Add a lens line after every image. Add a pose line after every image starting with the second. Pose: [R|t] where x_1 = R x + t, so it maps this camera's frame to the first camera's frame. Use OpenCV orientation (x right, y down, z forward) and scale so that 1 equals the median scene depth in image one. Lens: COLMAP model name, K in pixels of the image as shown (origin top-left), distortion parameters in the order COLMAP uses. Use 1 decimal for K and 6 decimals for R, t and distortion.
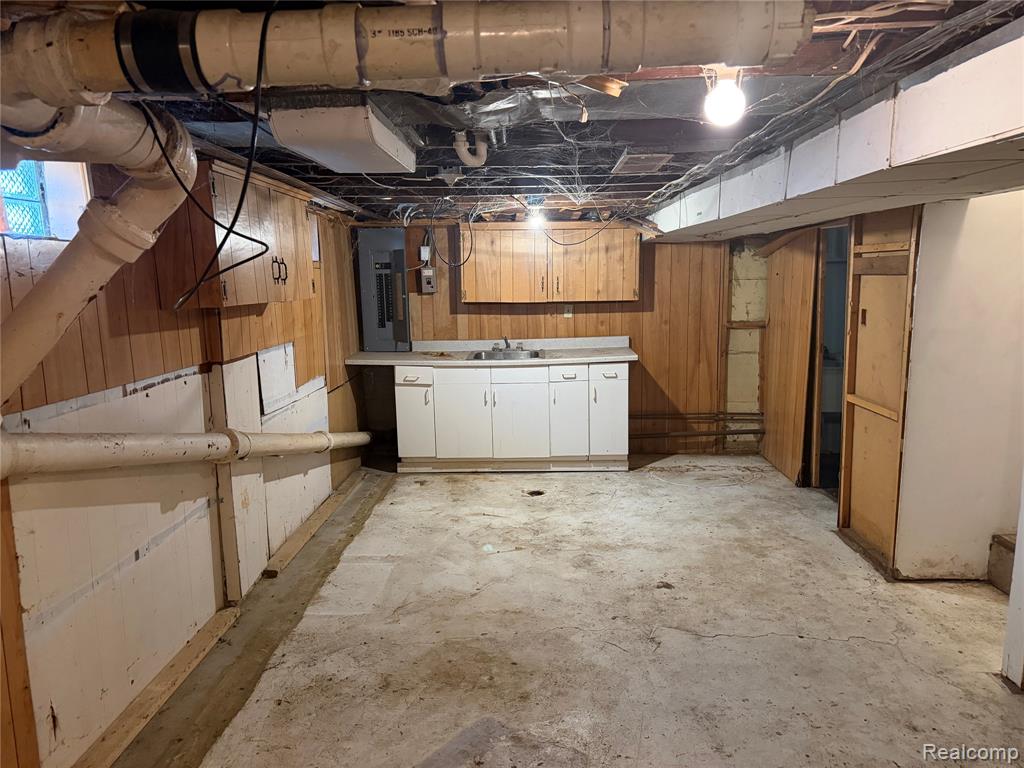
lens RADIAL K [[714.8, 0, 510.6], [0, 714.8, 386.6], [0, 0, 1]] dist [-0.002745, 0.000013]
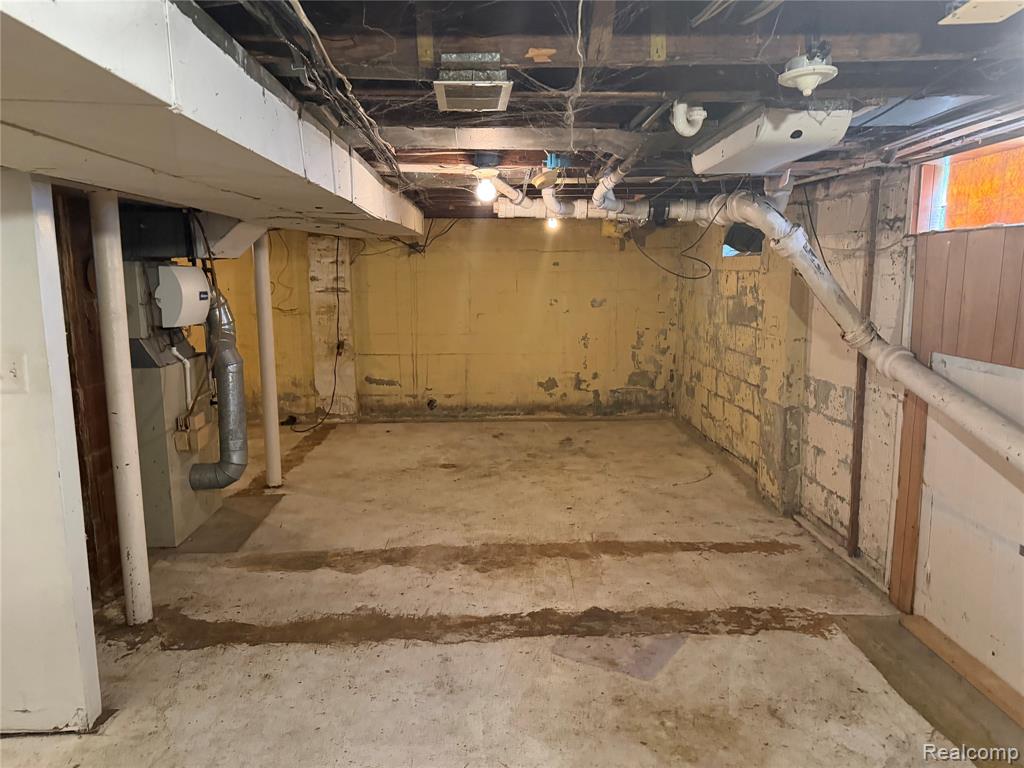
lens RADIAL K [[714.8, 0, 512.3], [0, 714.8, 385.1], [0, 0, 1]] dist [-0.002745, 0.000013]
pose [[-0.997845, 0.034880, -0.055580, 0.206727], [0.016397, 0.952696, 0.303481, -0.279344], [0.063537, 0.301915, -0.951215, 1.828247]]
